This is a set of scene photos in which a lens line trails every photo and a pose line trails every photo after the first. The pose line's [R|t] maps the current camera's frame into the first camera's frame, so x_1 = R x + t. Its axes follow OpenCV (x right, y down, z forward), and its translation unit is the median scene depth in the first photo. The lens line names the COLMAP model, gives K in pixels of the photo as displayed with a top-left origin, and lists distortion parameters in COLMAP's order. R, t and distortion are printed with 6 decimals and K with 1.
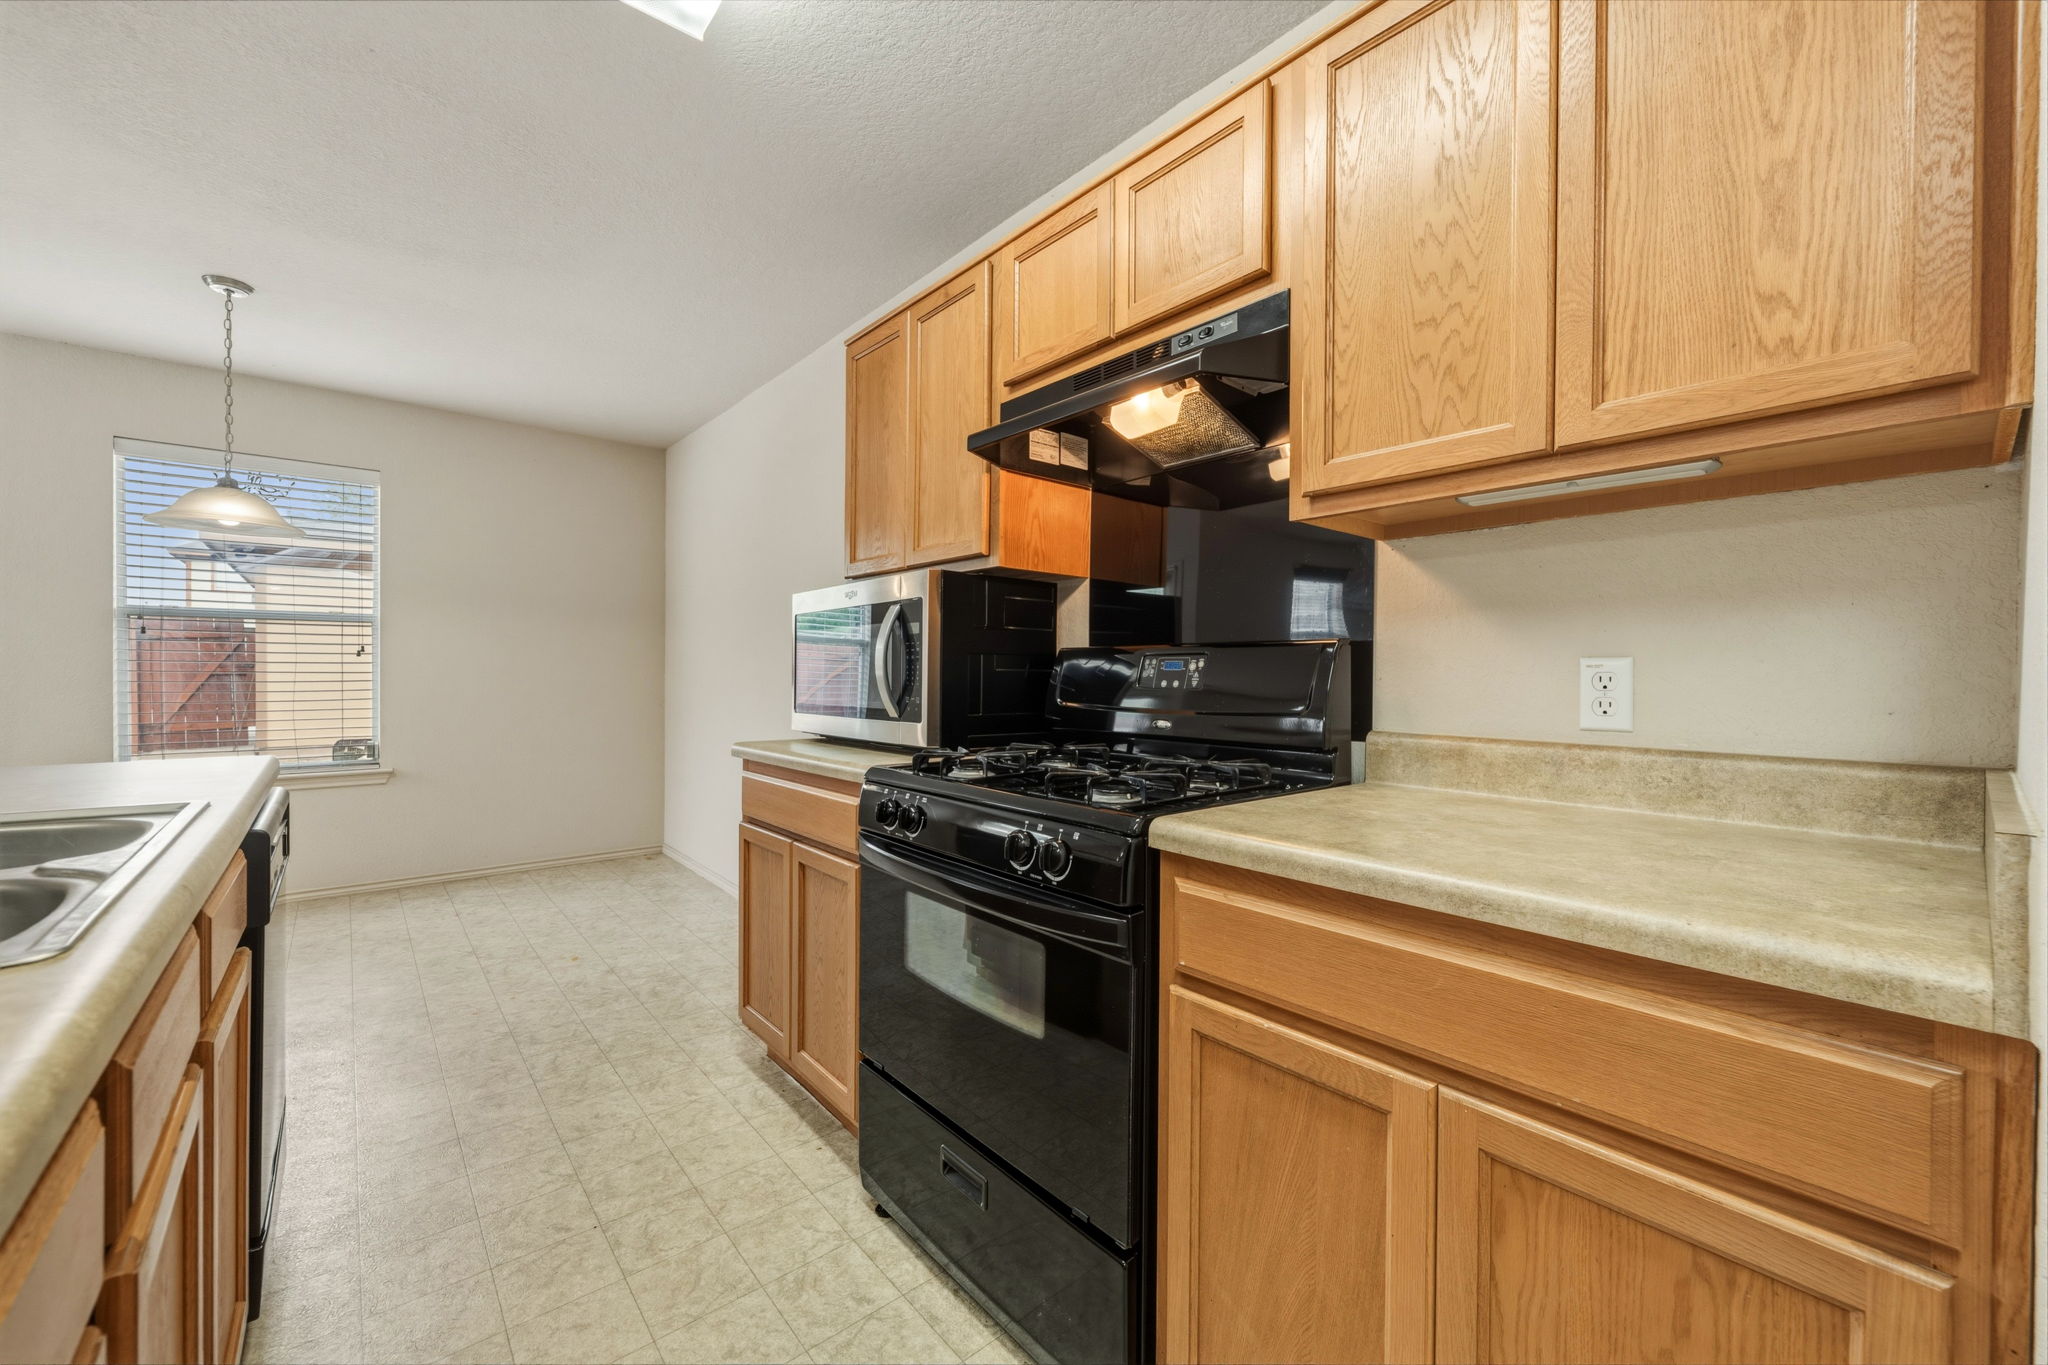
lens RADIAL K [[800.9, 0, 1013.9], [0, 800.9, 677.3], [0, 0, 1]] dist [0.018305, 0.000109]
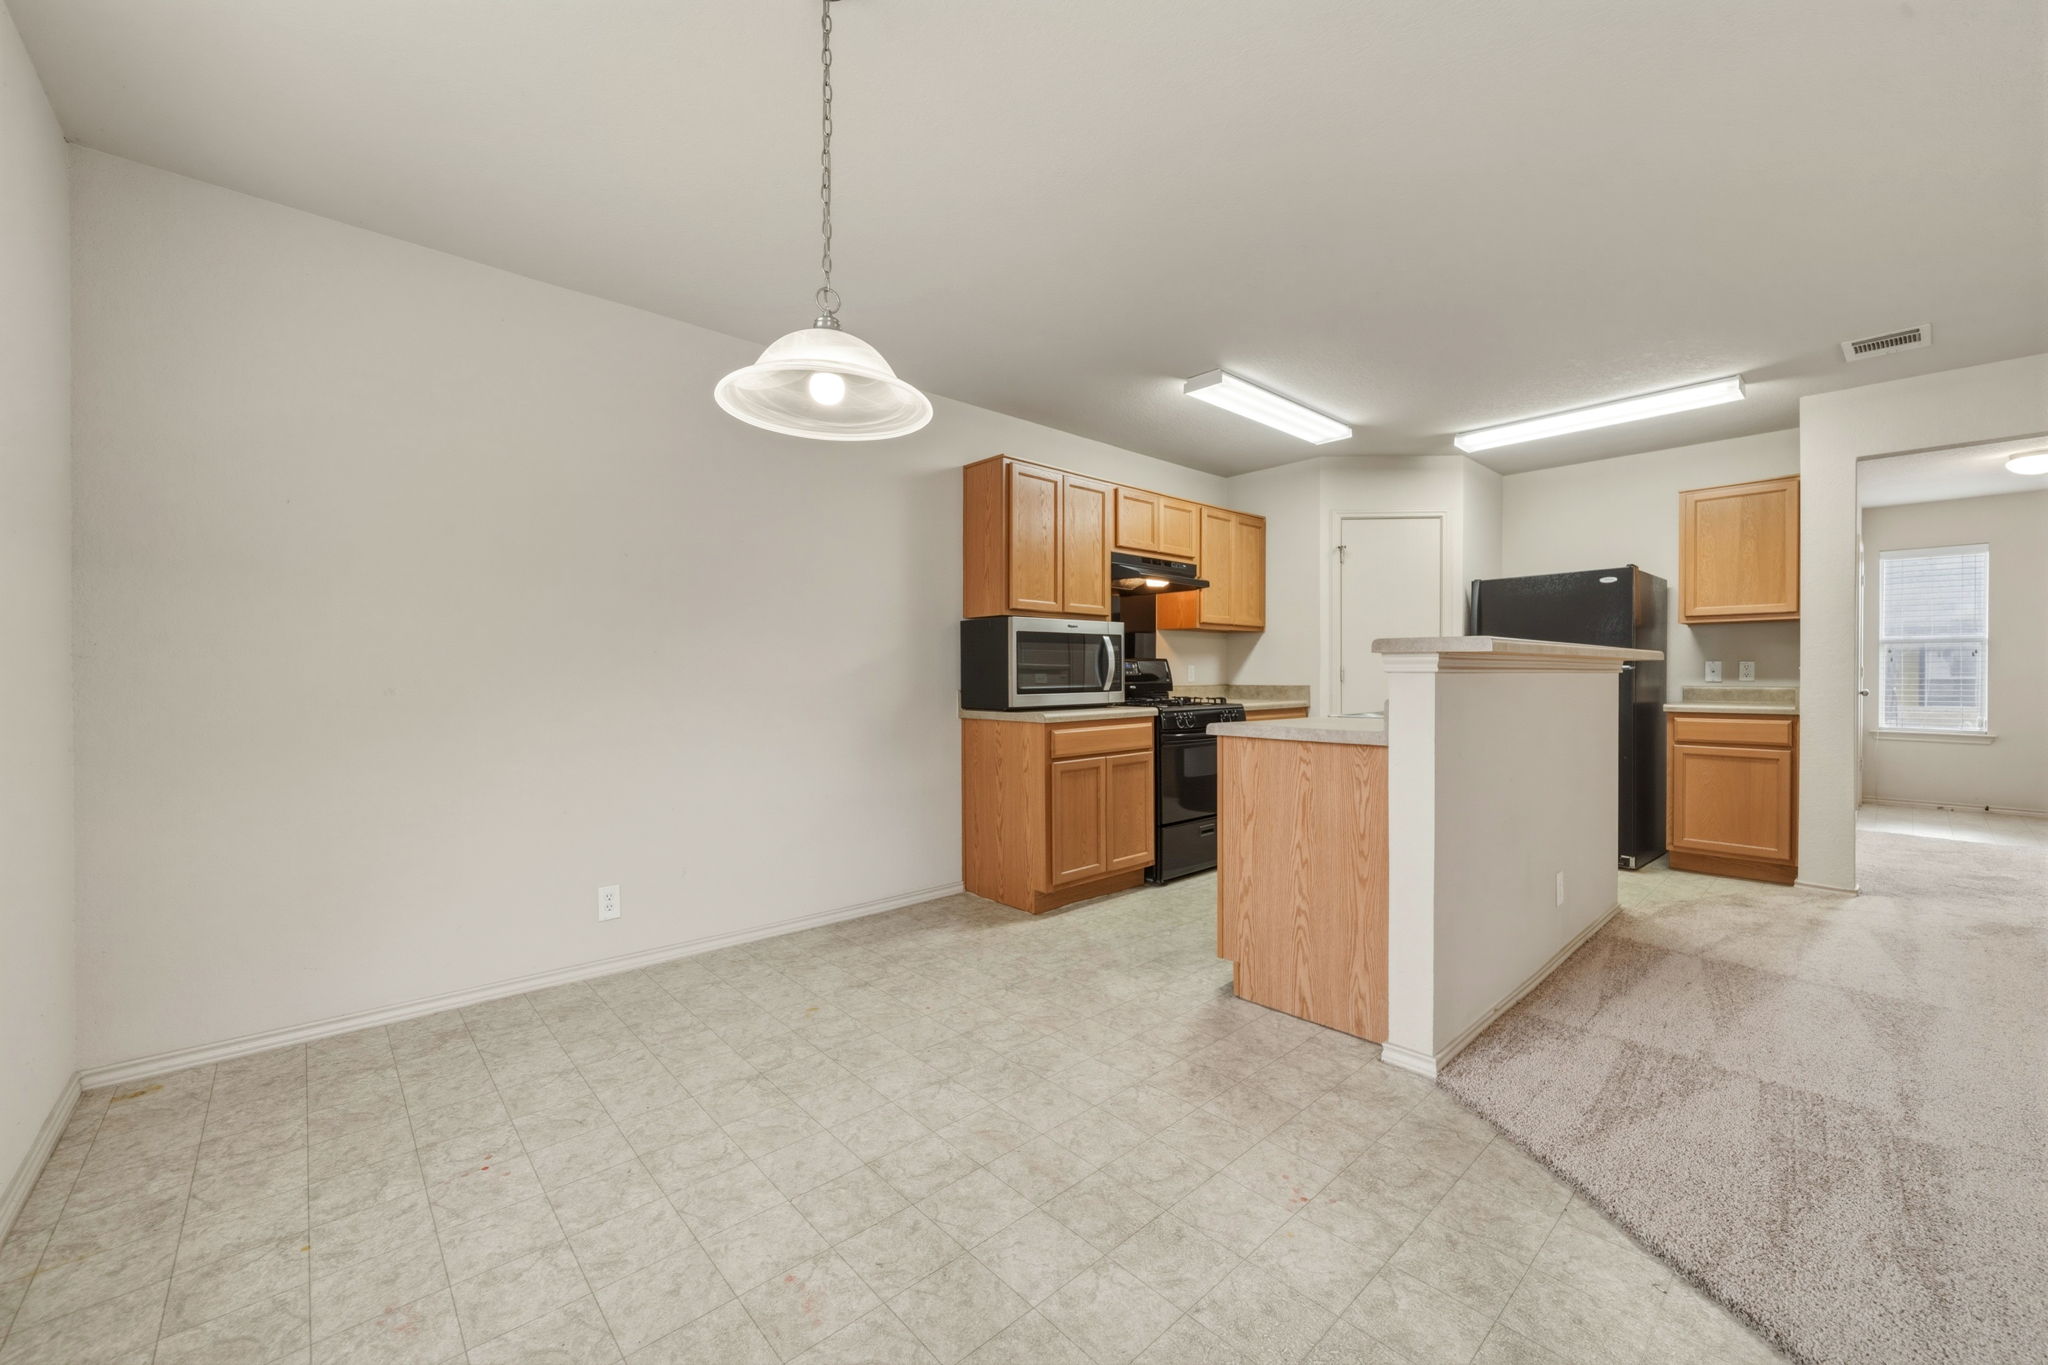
lens RADIAL K [[804.8, 0, 1034.9], [0, 804.8, 675.0], [0, 0, 1]] dist [0.002139, 0.000240]
pose [[-0.052722, -0.009570, 0.998563, -2.490045], [0.005601, 0.999936, 0.009878, -0.011851], [-0.998594, 0.006114, -0.052665, 1.454865]]
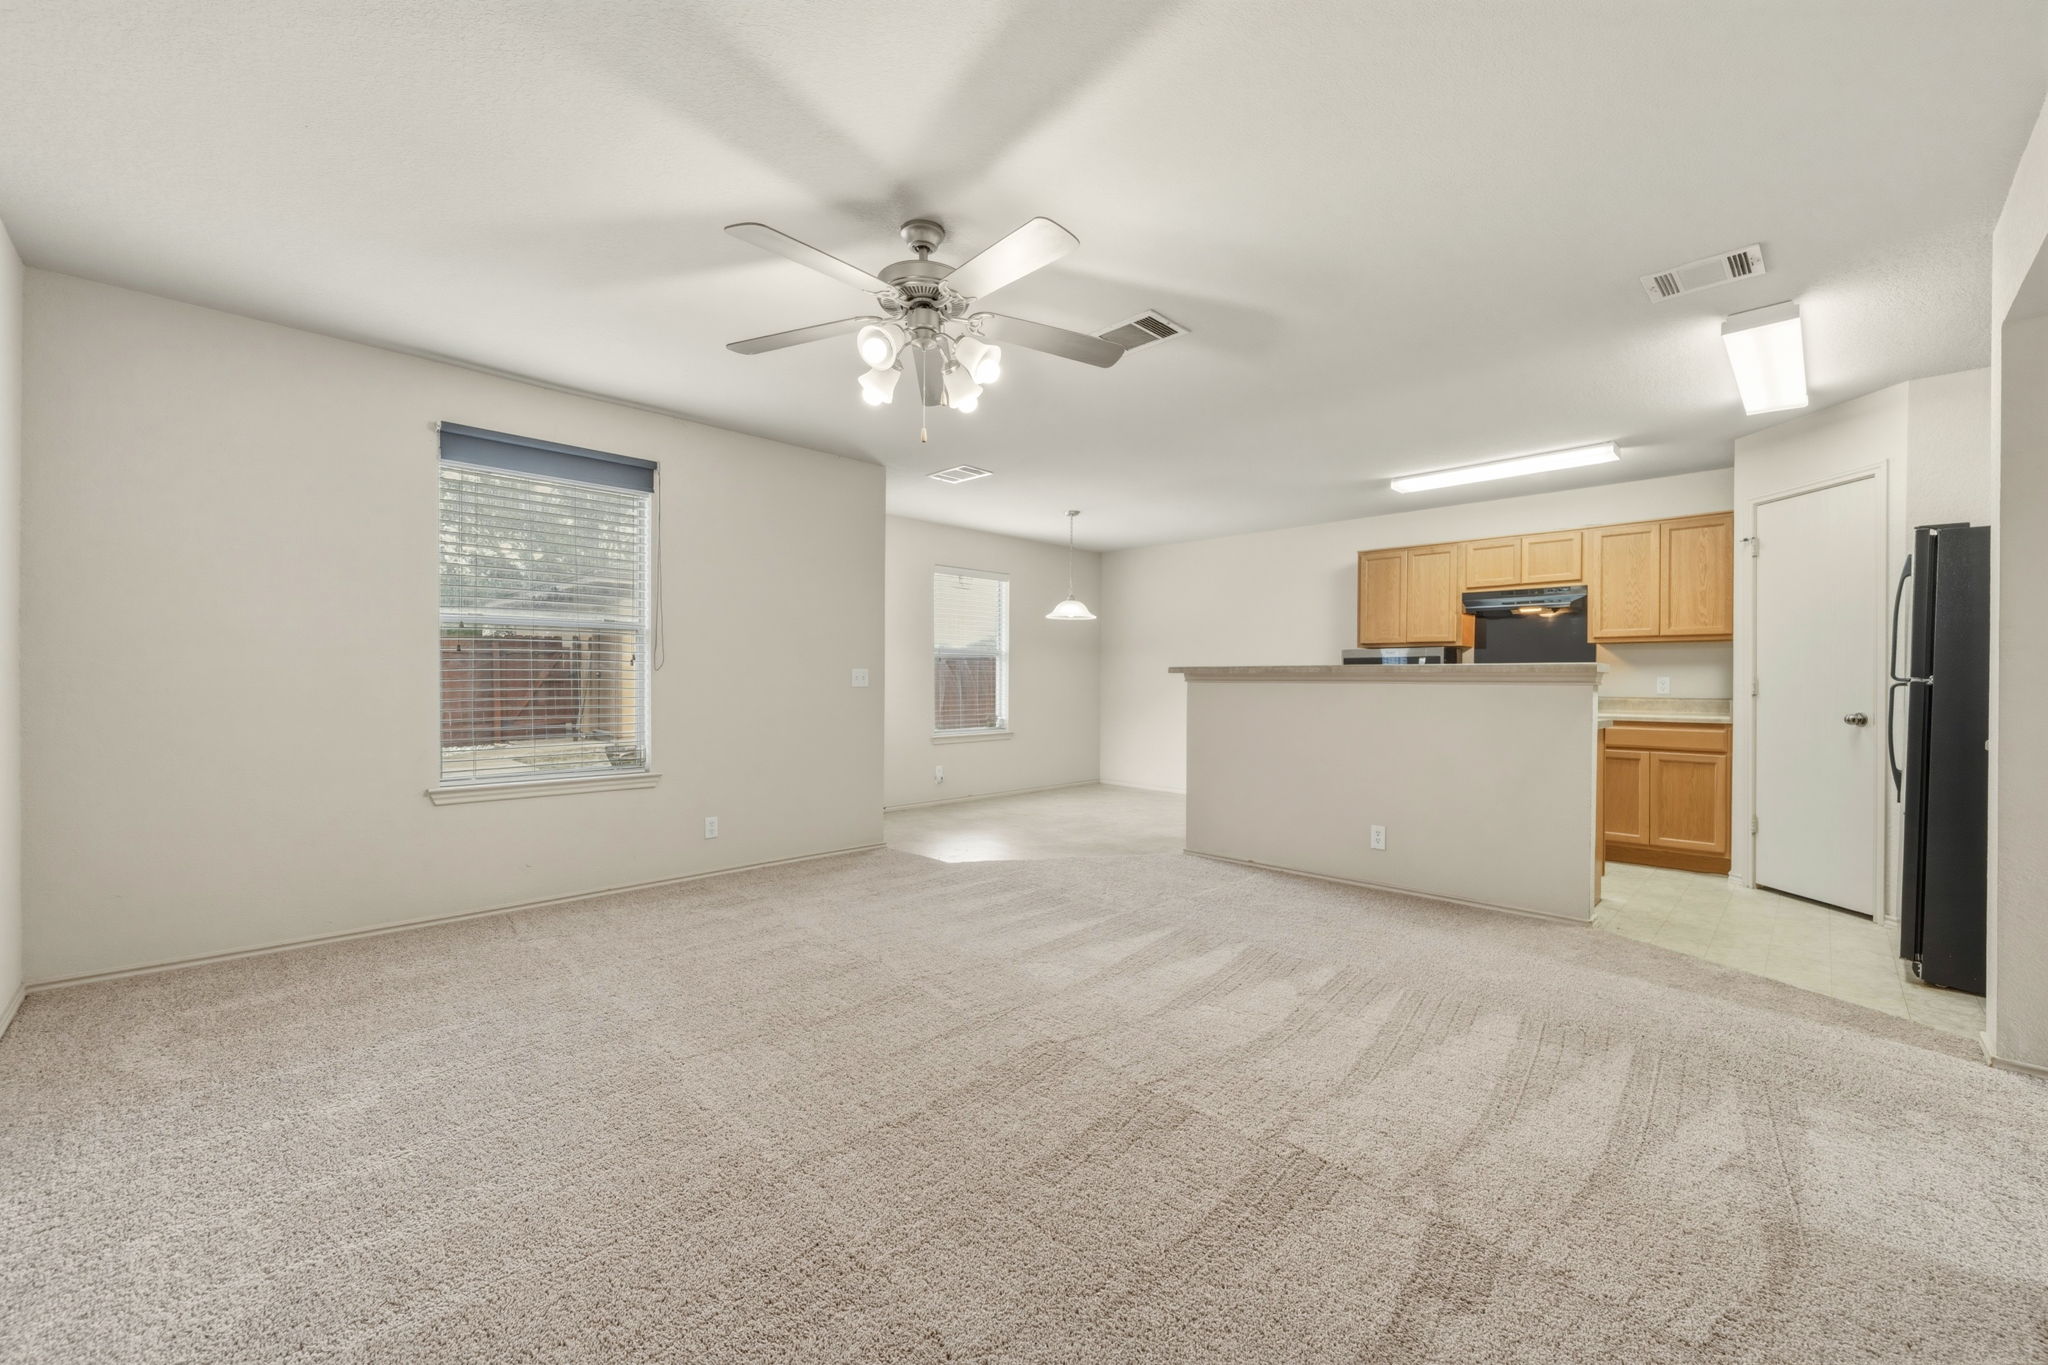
lens RADIAL K [[802.2, 0, 1039.9], [0, 802.2, 679.7], [0, 0, 1]] dist [-0.000049, -0.000143]
pose [[0.995147, -0.000484, 0.098395, -2.082812], [0.000926, 0.999990, -0.004440, 0.005436], [-0.098392, 0.004510, 0.995138, -2.034956]]
